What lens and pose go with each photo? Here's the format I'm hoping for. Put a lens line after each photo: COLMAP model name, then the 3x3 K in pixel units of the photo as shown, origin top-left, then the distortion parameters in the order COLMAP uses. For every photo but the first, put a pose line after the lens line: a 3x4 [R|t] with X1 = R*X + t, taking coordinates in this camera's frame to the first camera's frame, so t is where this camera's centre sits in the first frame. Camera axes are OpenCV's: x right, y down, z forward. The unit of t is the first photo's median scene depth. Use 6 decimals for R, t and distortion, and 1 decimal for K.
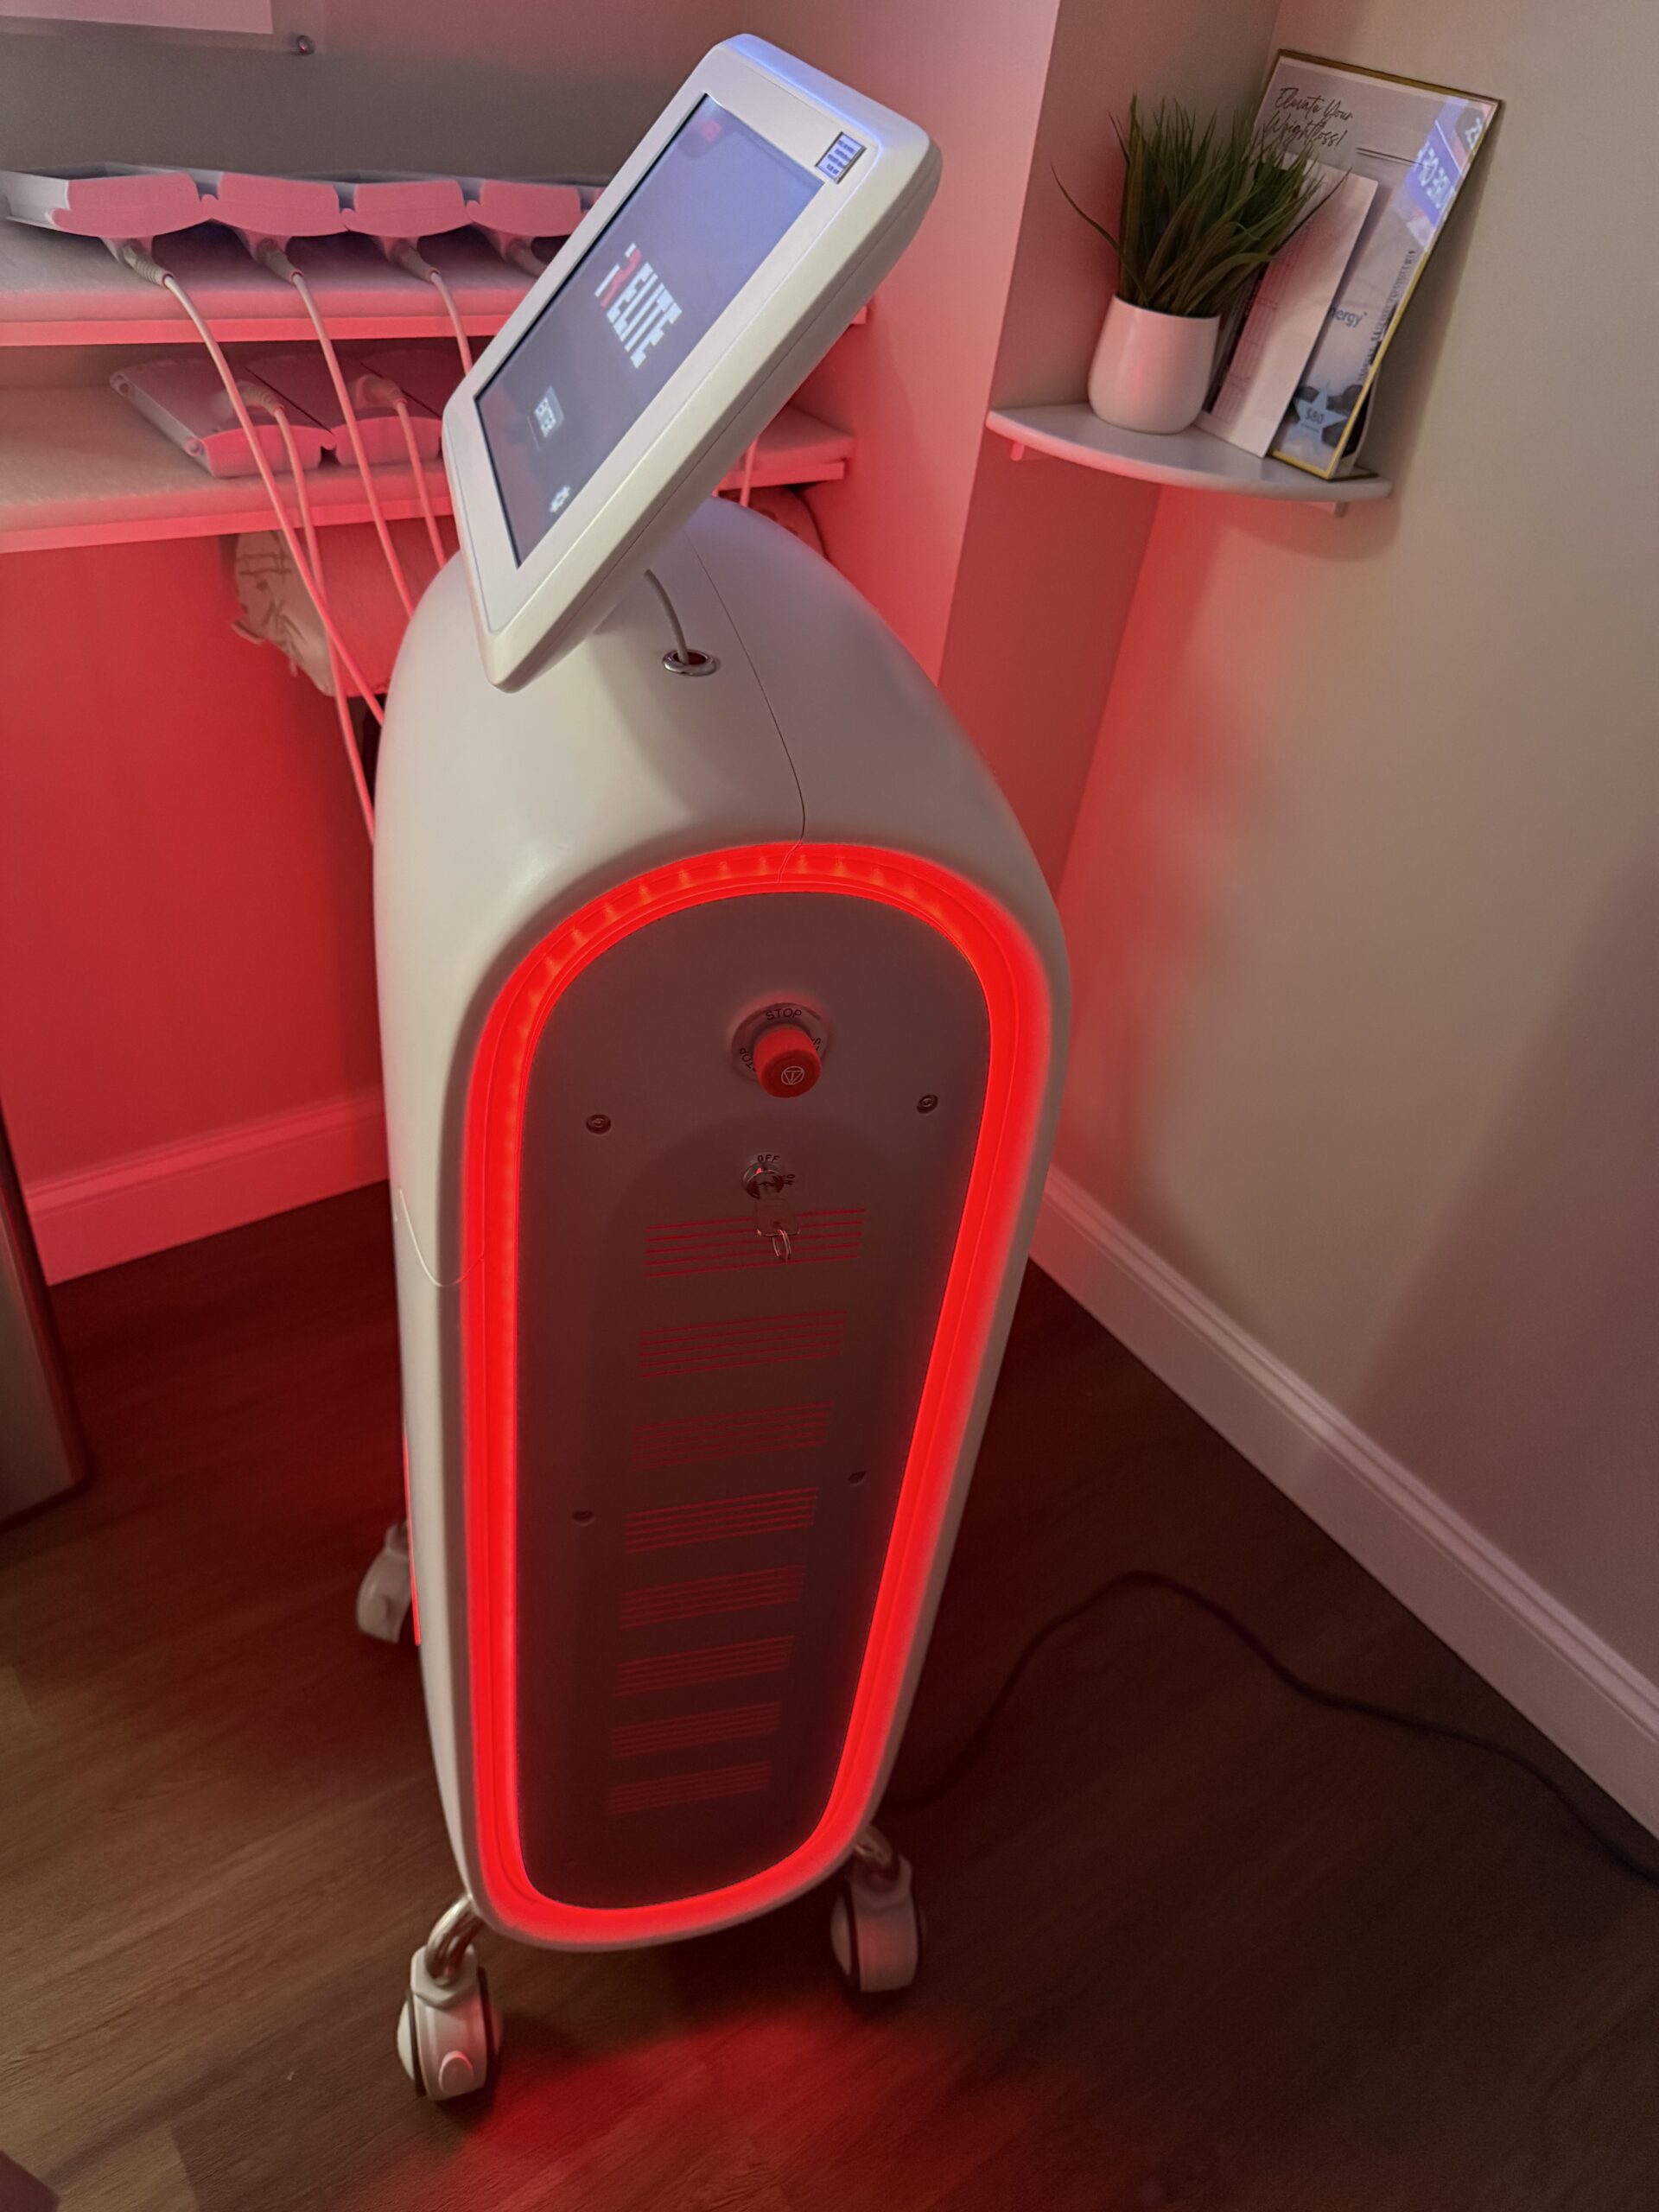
lens RADIAL K [[1584.2, 0, 829.5], [0, 1584.2, 1106.0], [0, 0, 1]] dist [-0.011377, -0.004465]
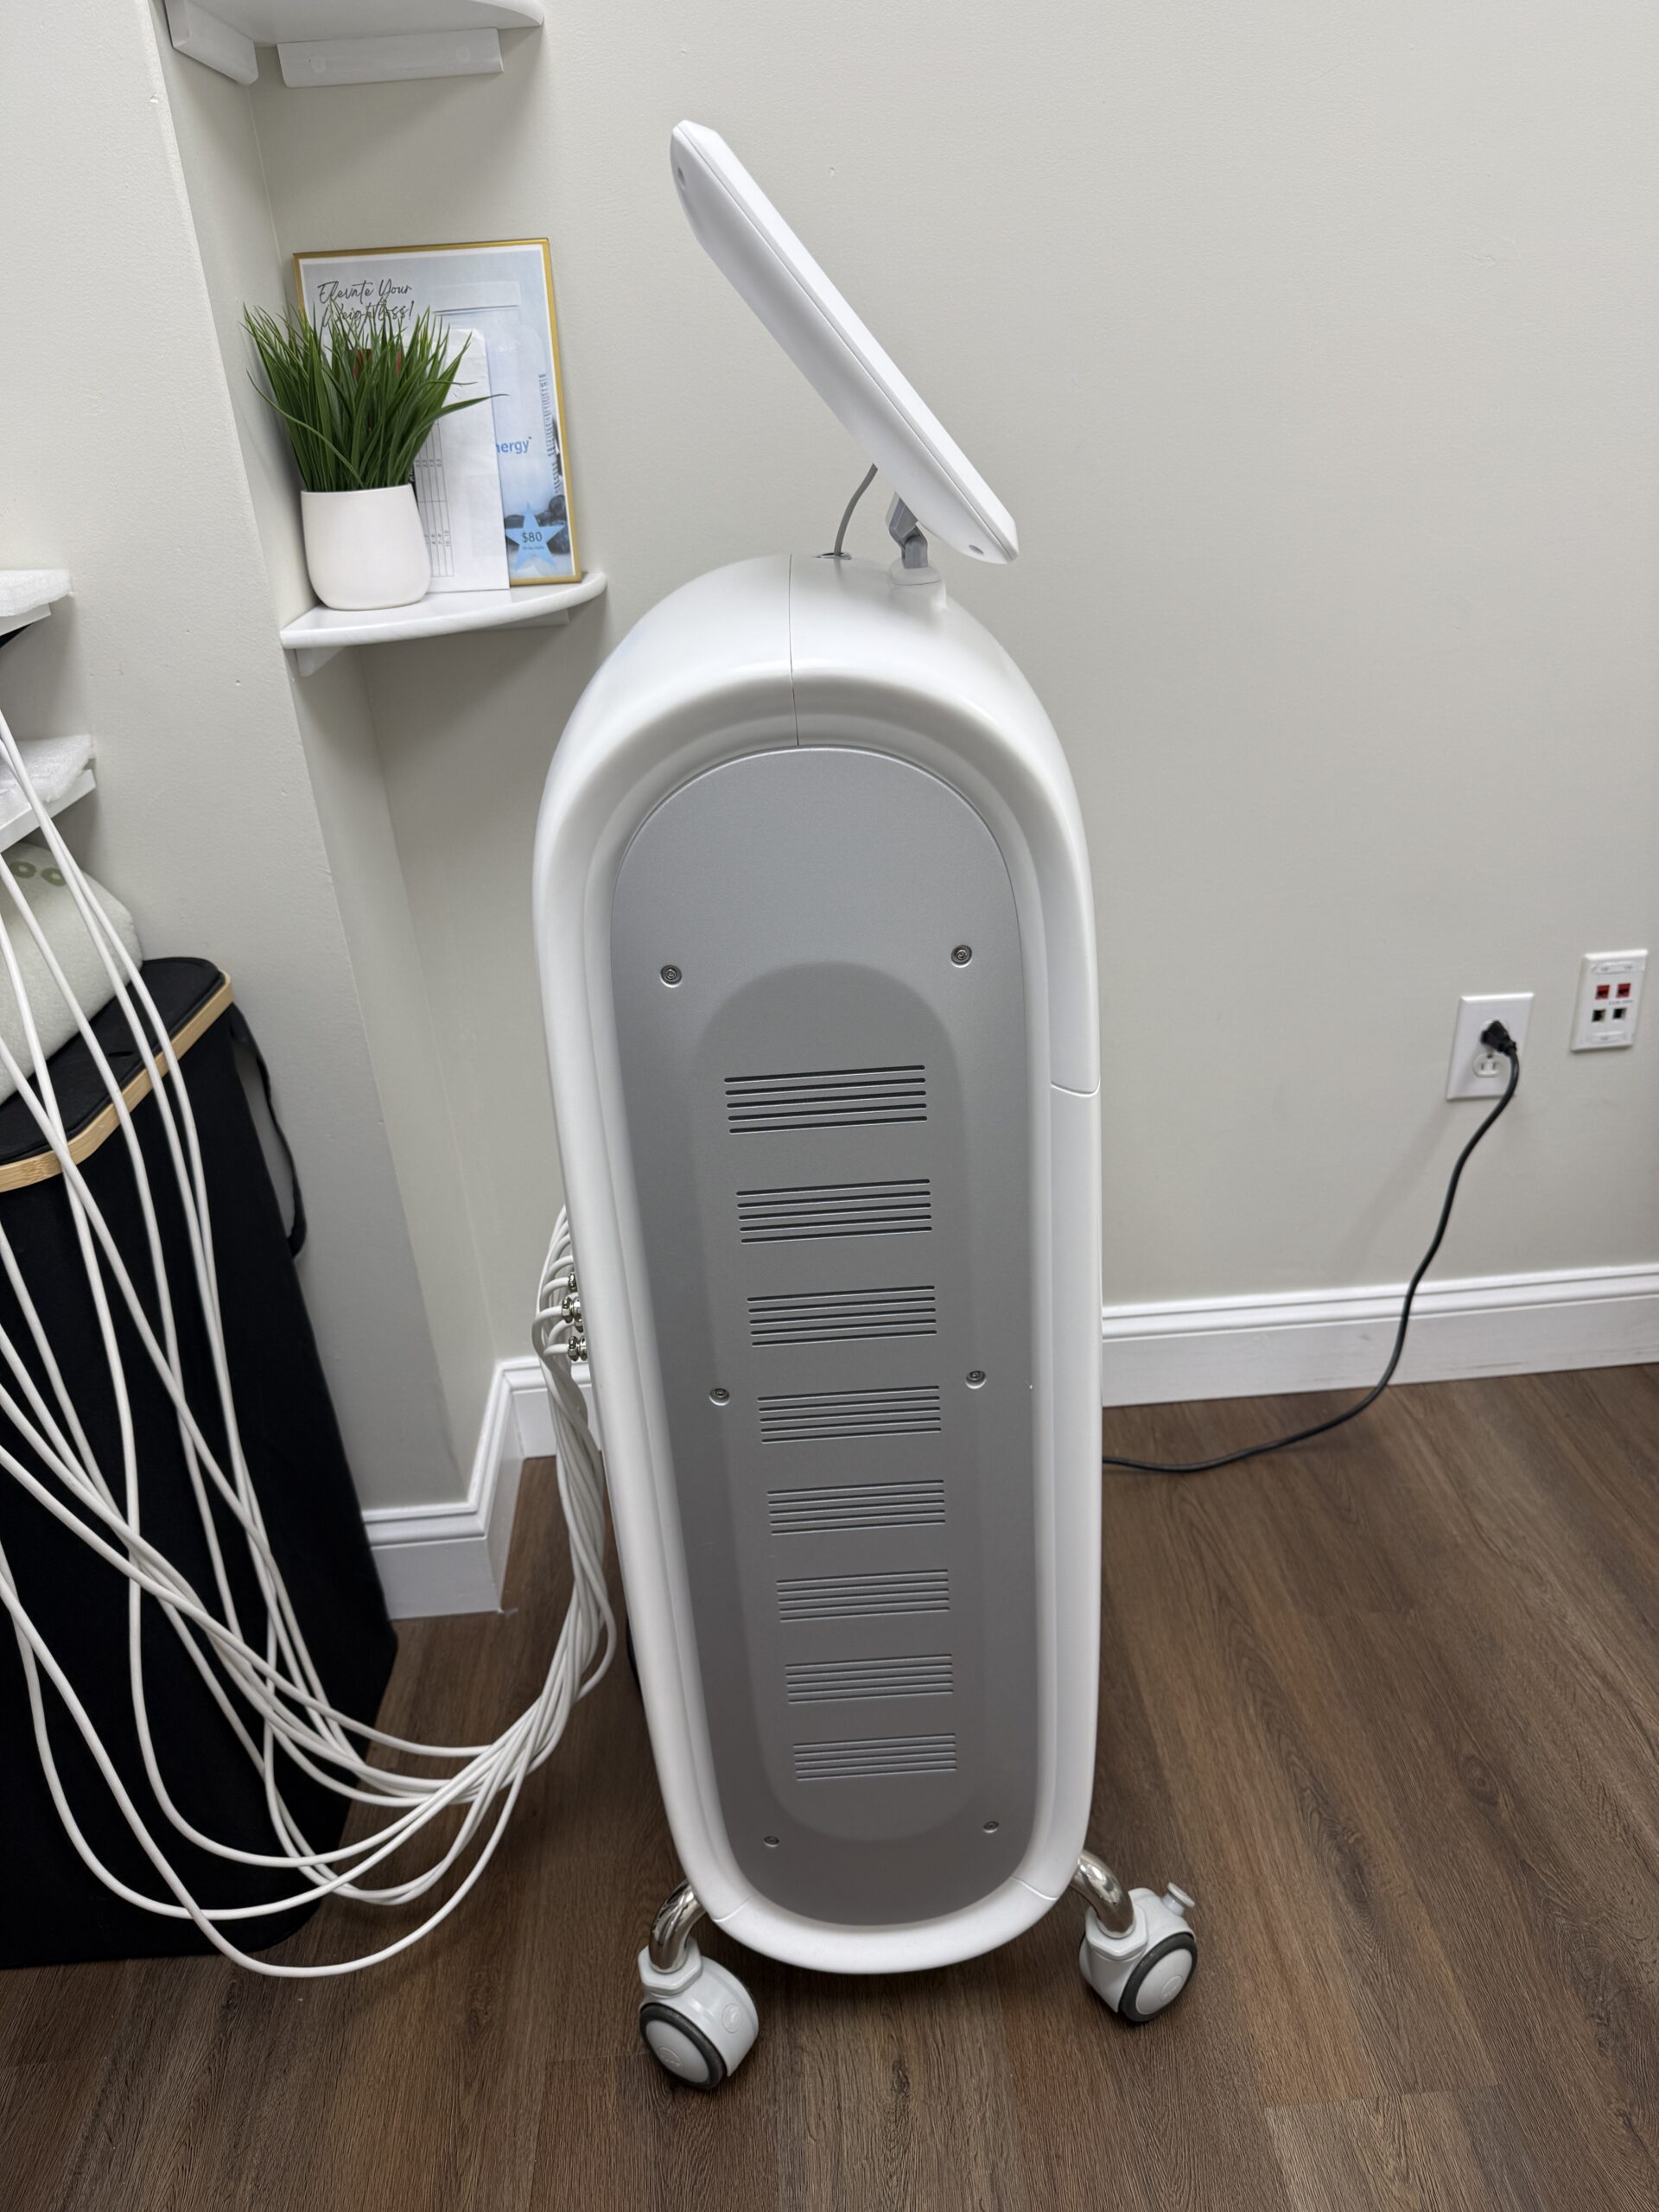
lens RADIAL K [[1593.4, 0, 817.2], [0, 1593.4, 1130.0], [0, 0, 1]] dist [-0.009212, -0.005446]
pose [[0.535177, -0.515964, 0.668855, -0.547173], [0.616404, 0.779927, 0.108437, -0.122067], [-0.577608, 0.354252, 0.735442, 0.238350]]
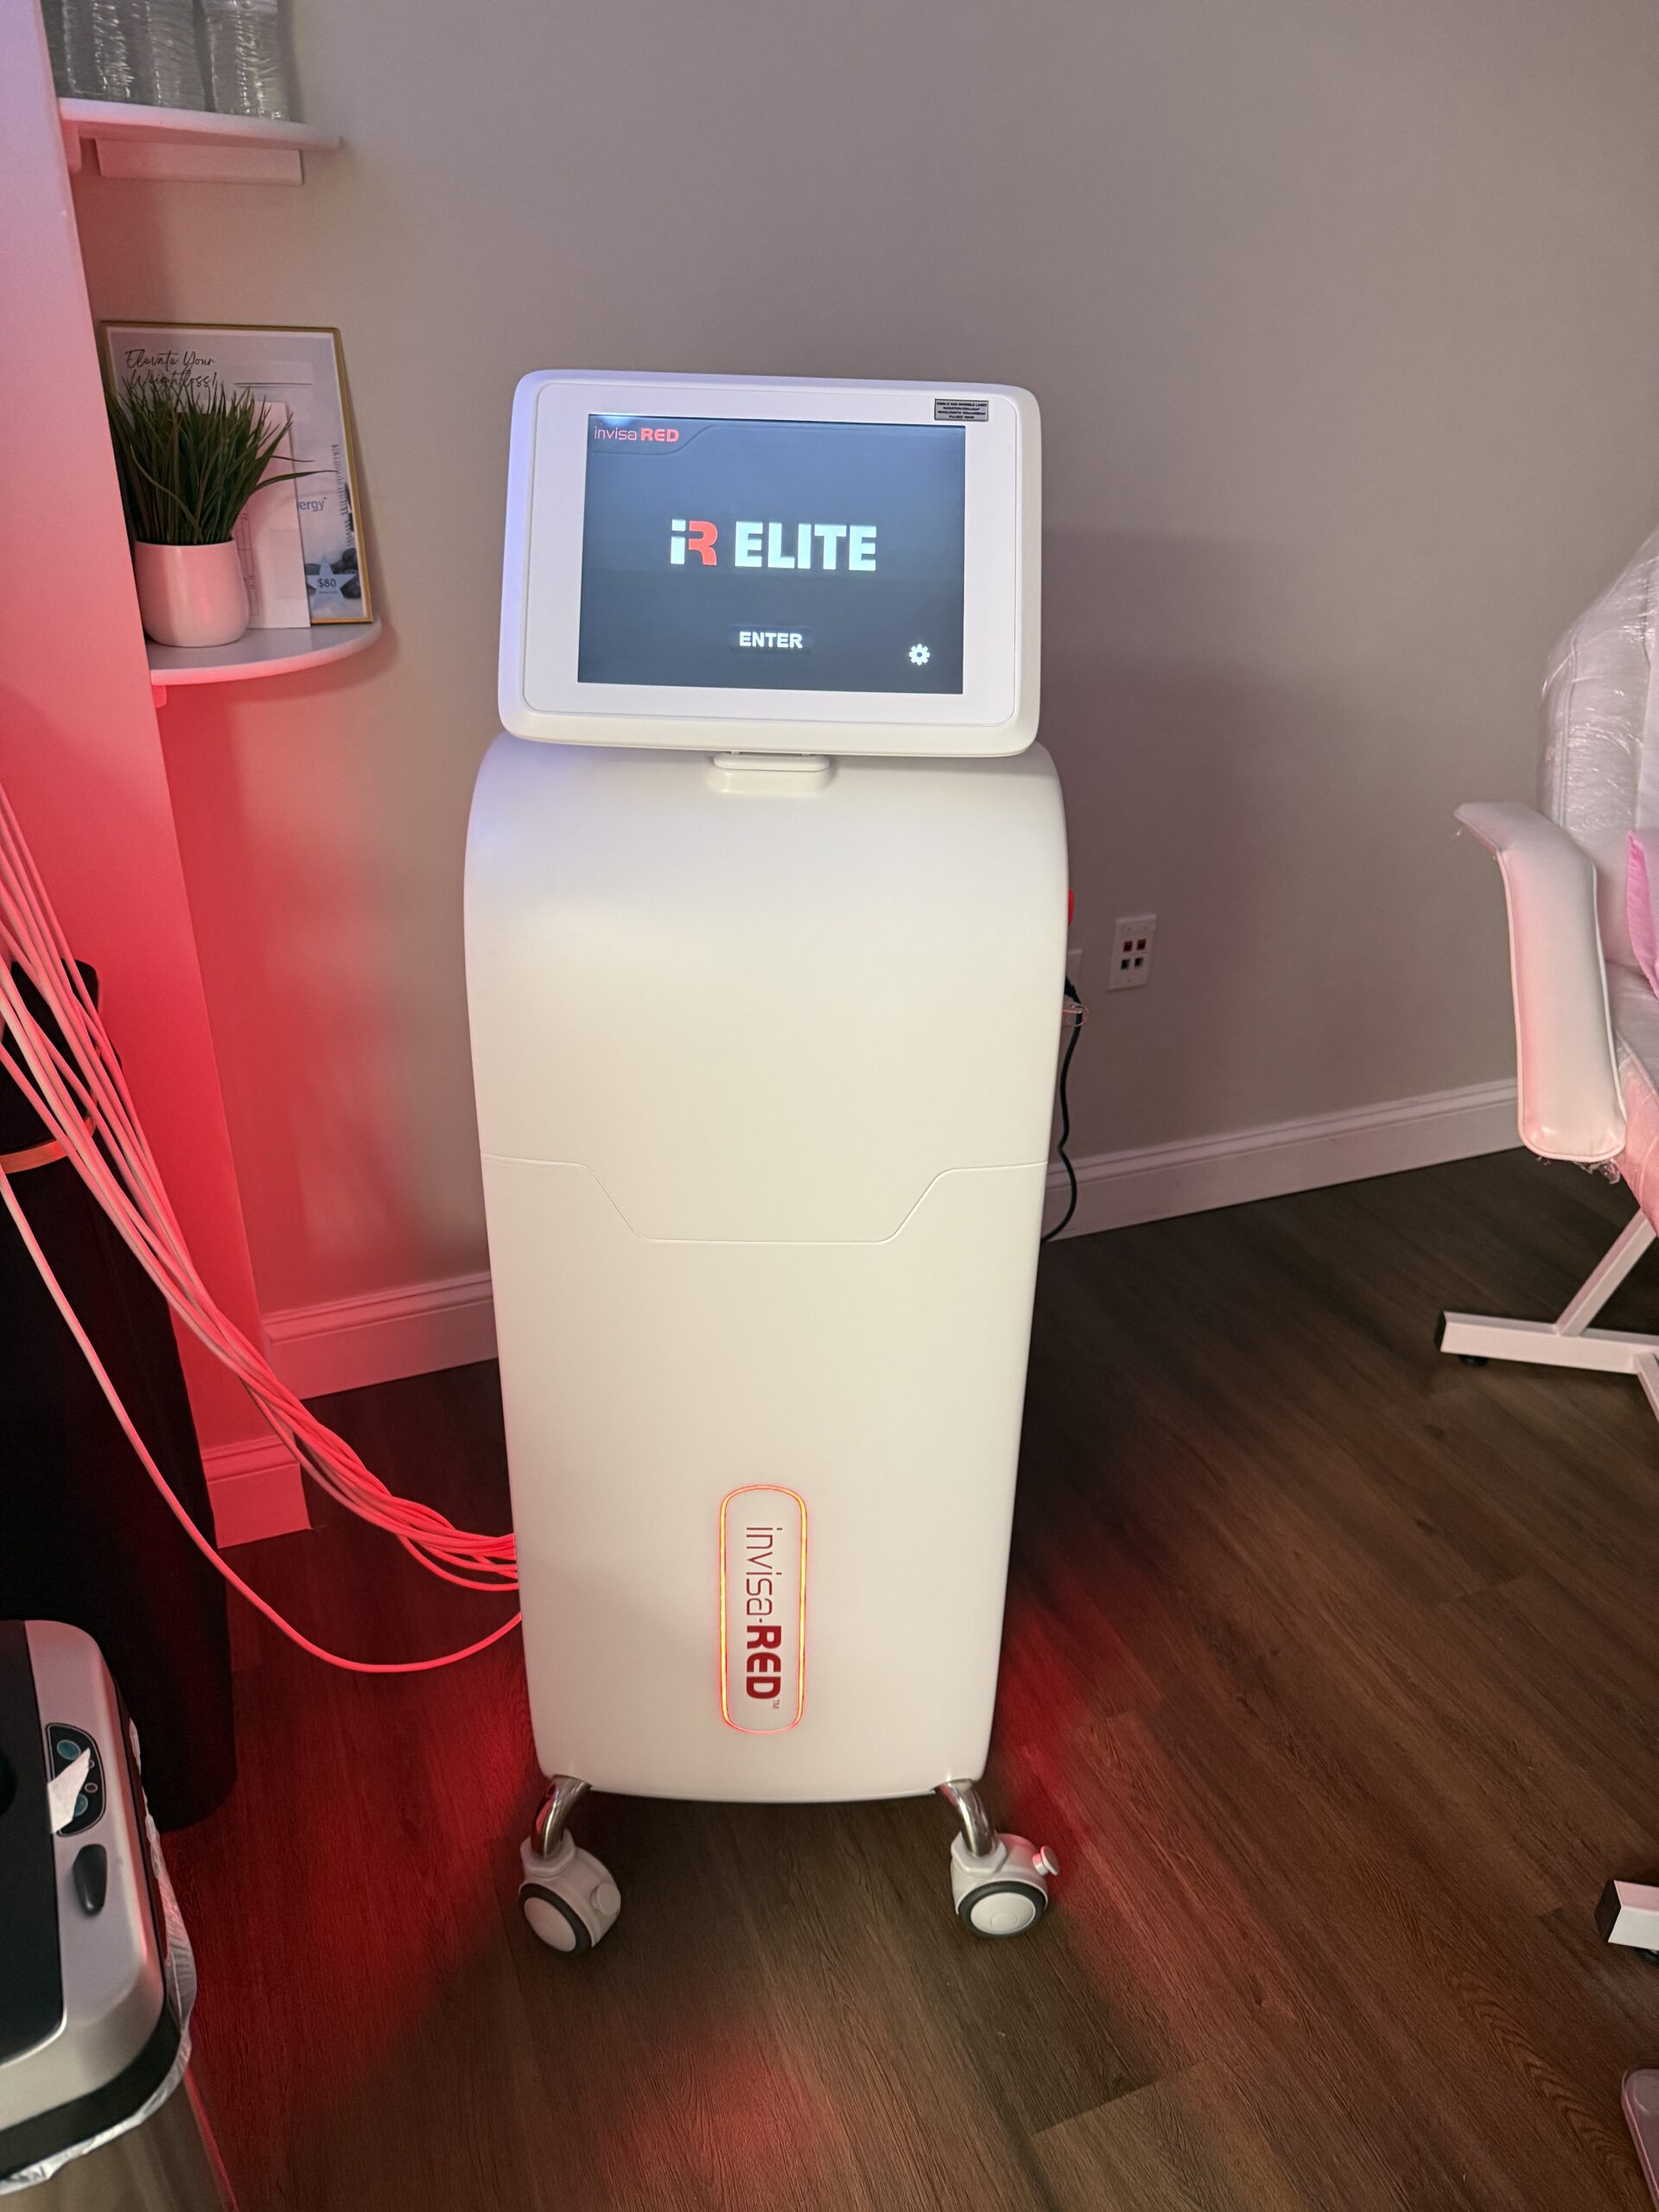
lens RADIAL K [[1578.1, 0, 826.8], [0, 1578.1, 1145.9], [0, 0, 1]] dist [-0.015429, -0.004615]
pose [[0.237208, -0.563137, 0.791586, -0.869732], [0.593004, 0.729352, 0.341162, -0.313354], [-0.769466, 0.388488, 0.506951, 0.245416]]
